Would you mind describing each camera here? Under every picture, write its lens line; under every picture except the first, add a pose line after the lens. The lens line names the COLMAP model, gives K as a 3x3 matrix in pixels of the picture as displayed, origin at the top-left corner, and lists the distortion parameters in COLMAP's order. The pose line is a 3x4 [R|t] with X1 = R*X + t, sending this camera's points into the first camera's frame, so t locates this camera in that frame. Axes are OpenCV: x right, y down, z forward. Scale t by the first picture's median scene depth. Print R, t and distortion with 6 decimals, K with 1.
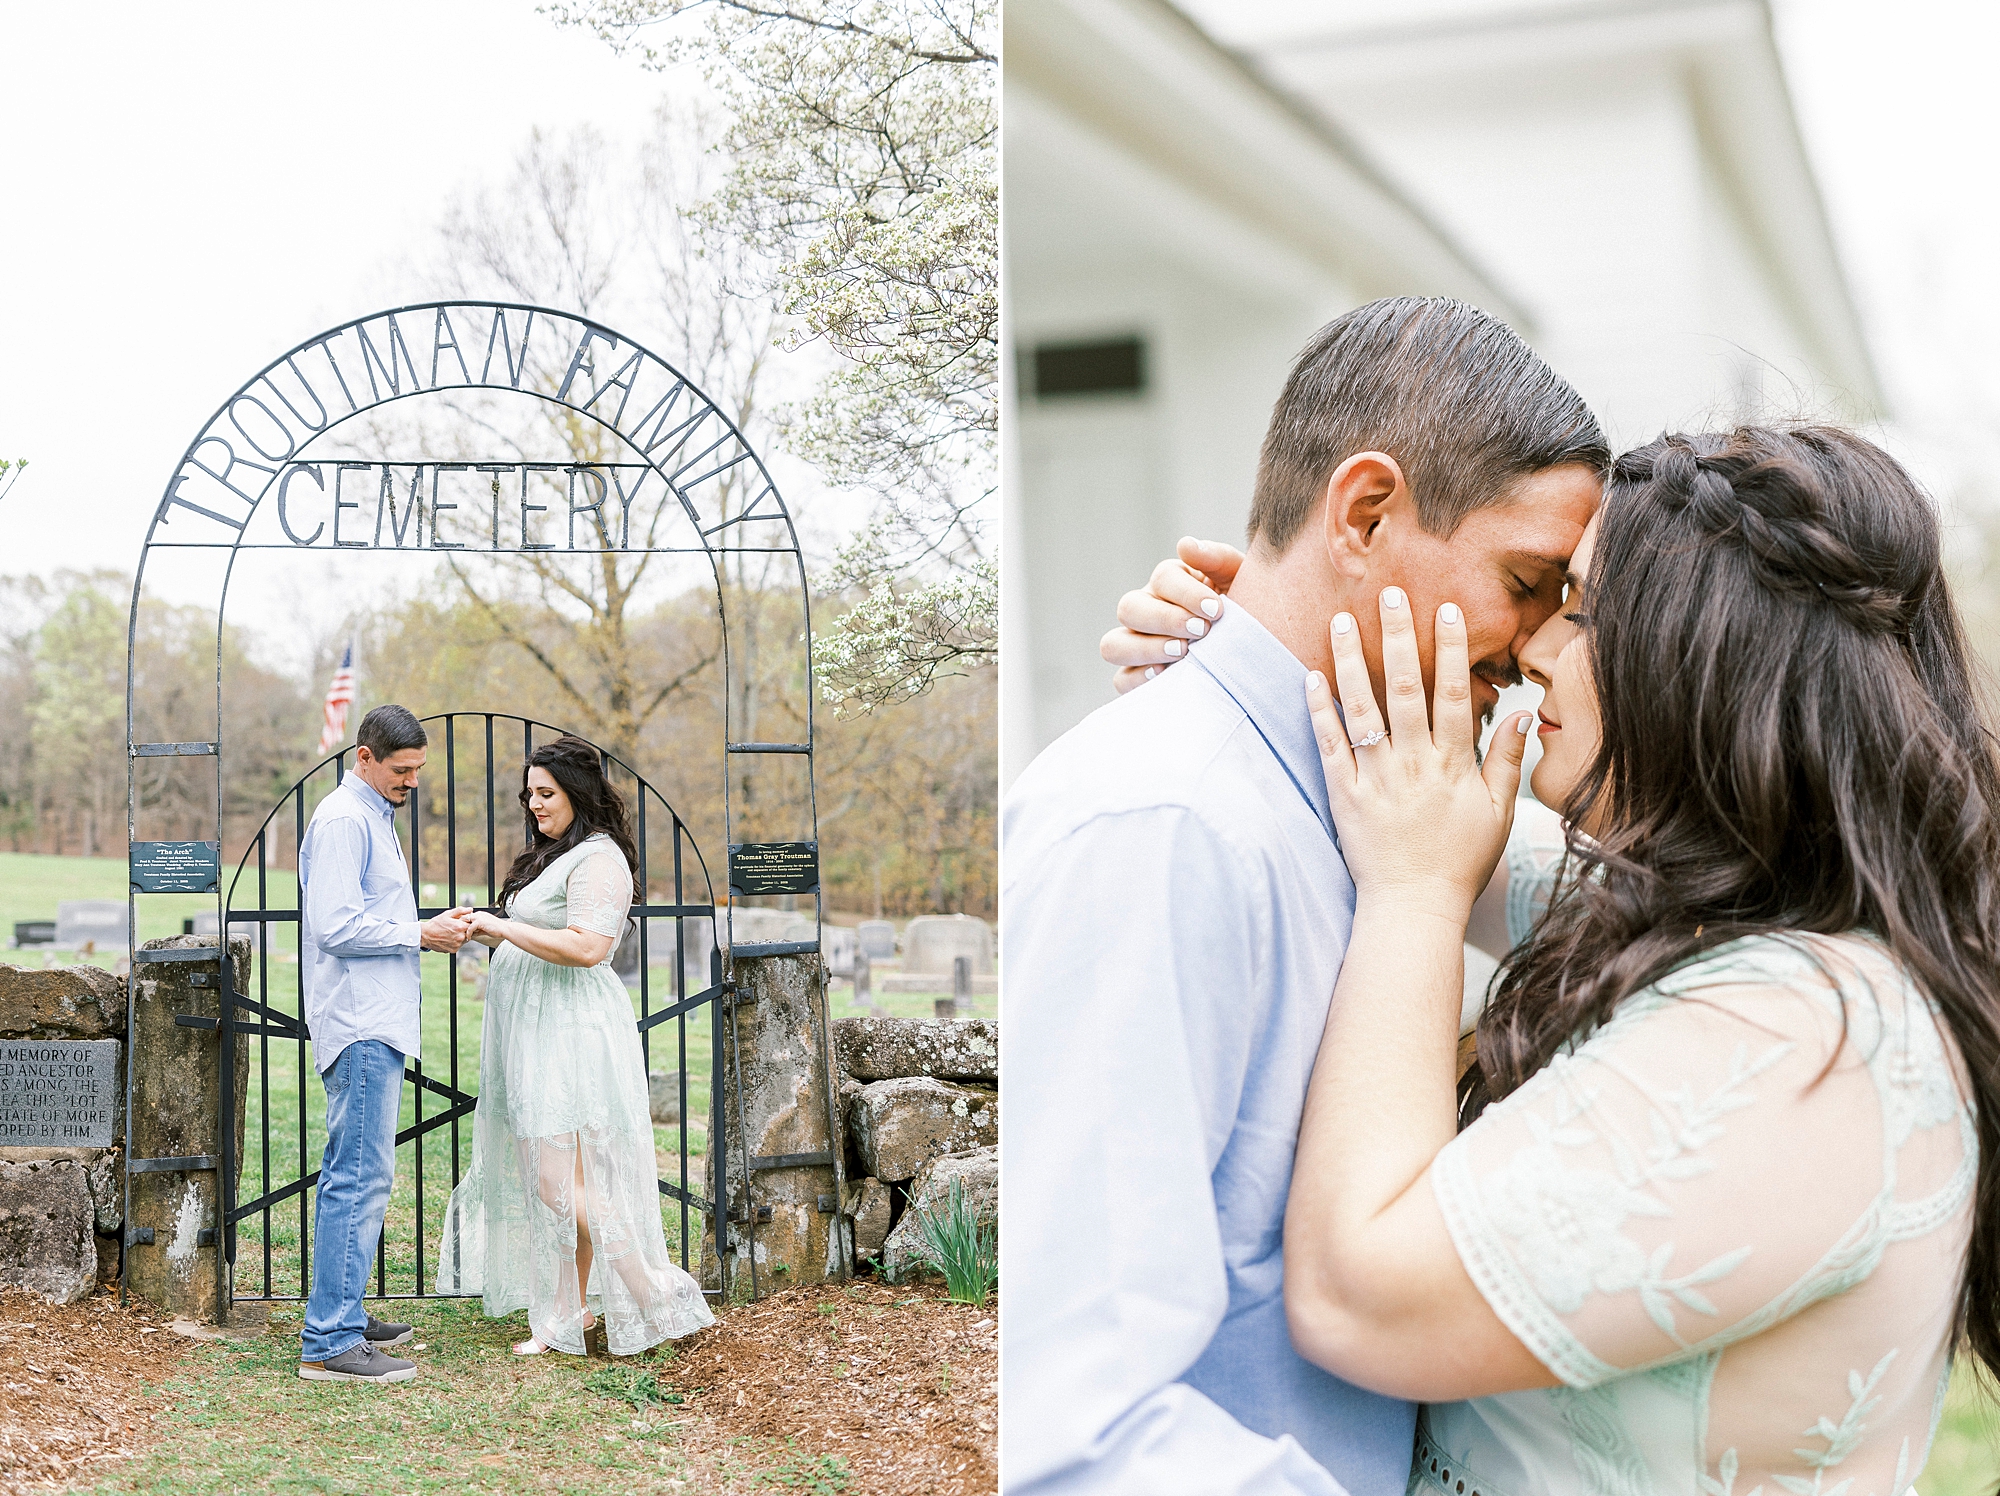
lens RADIAL K [[2276.4, 0, 504.7], [0, 2276.4, 740.6], [0, 0, 1]] dist [0.001729, 0.000094]
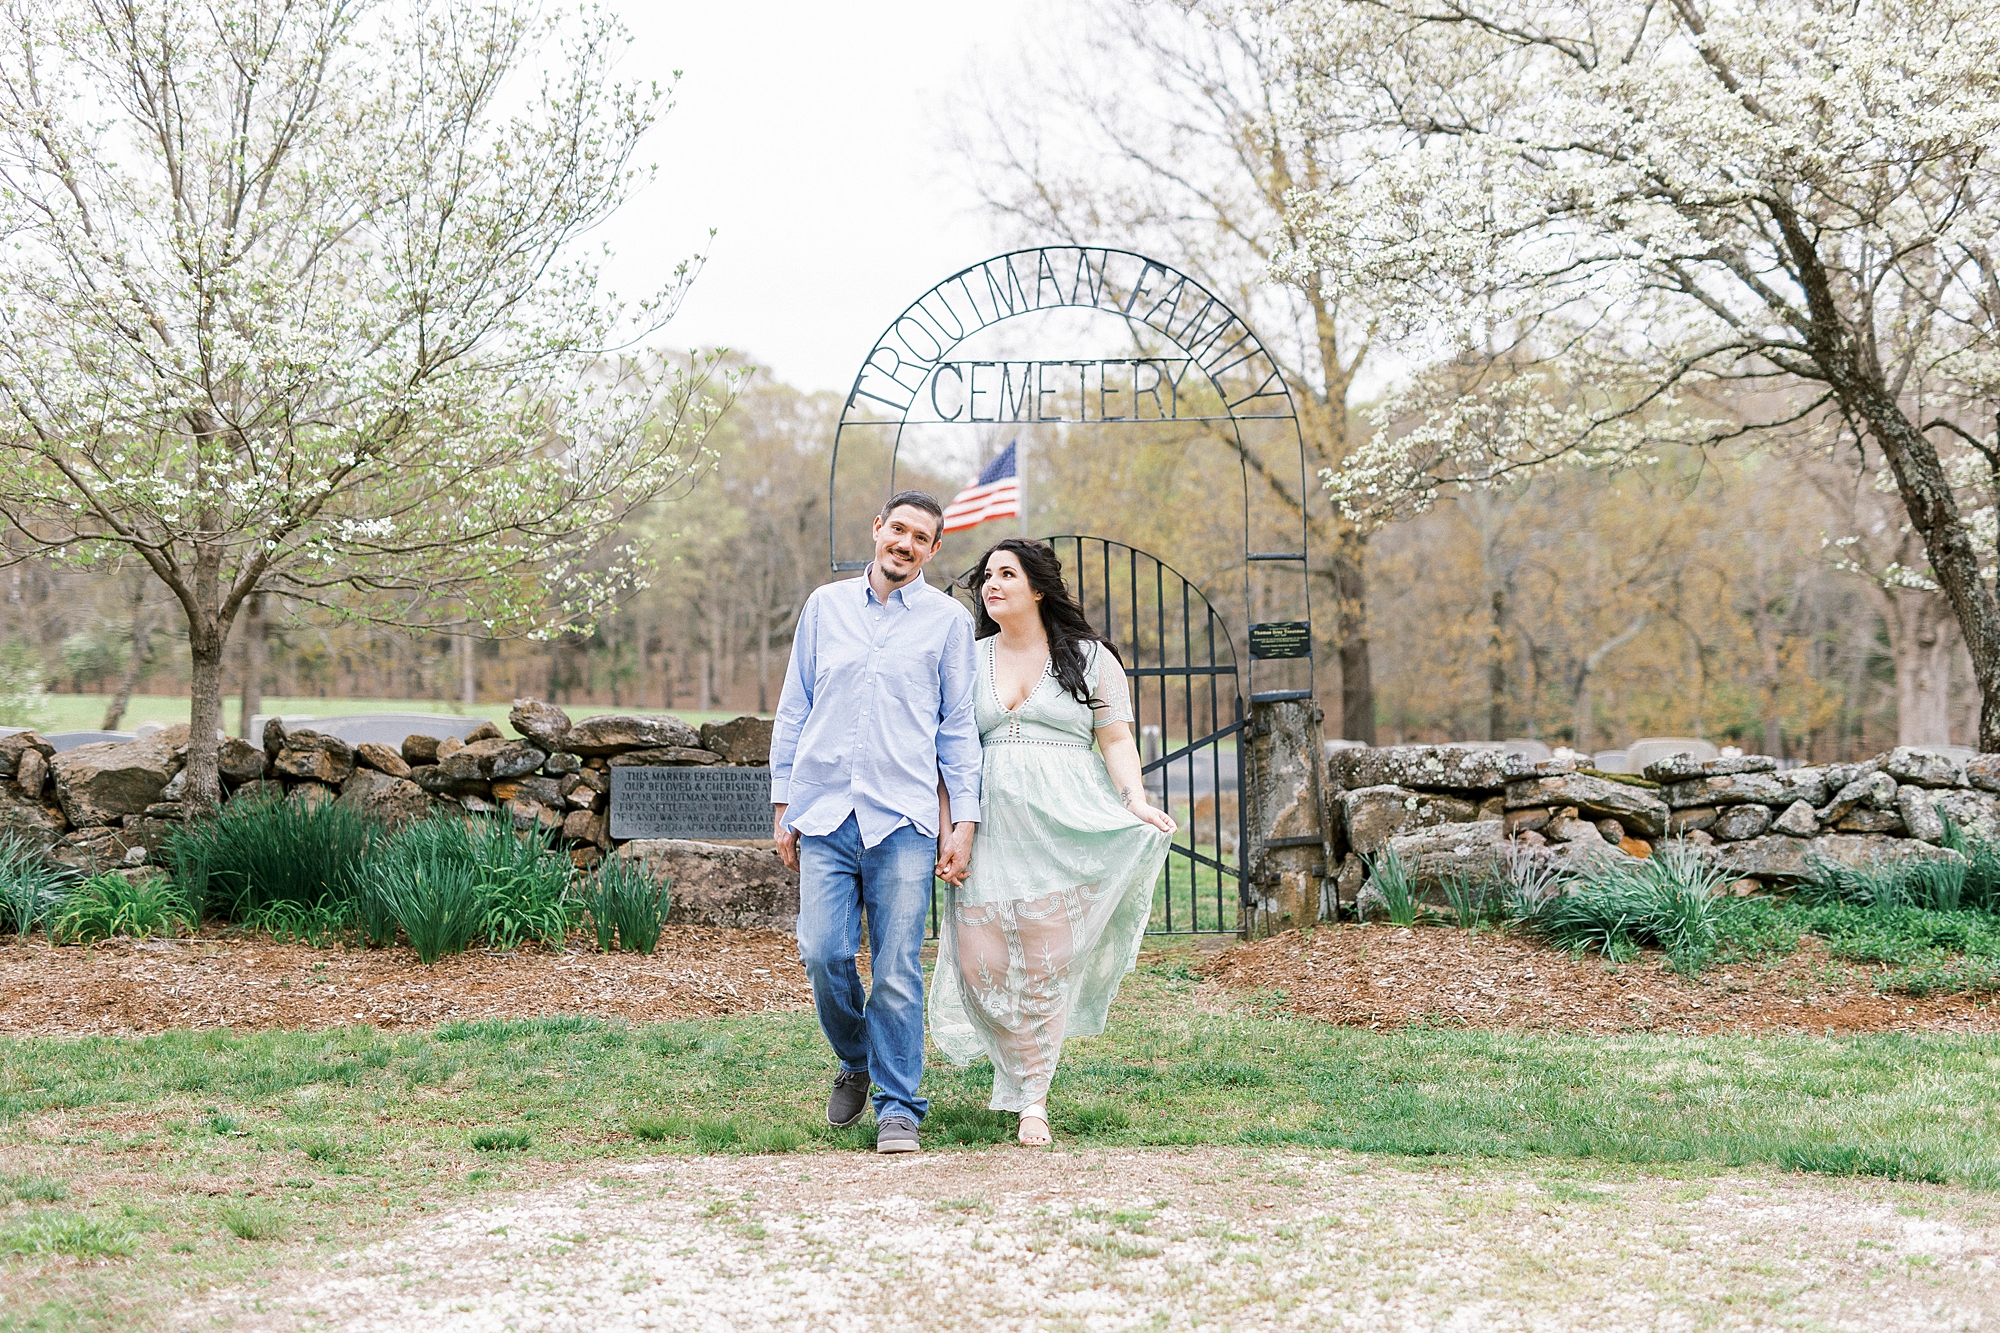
lens RADIAL K [[2903.3, 0, 1000.0], [0, 2903.3, 666.5], [0, 0, 1]] dist [0.001979, -0.079429]
pose [[0.996896, -0.016857, -0.076898, 0.083108], [0.019827, 0.999080, 0.038026, -0.000453], [0.076187, -0.039433, 0.996314, -0.841061]]
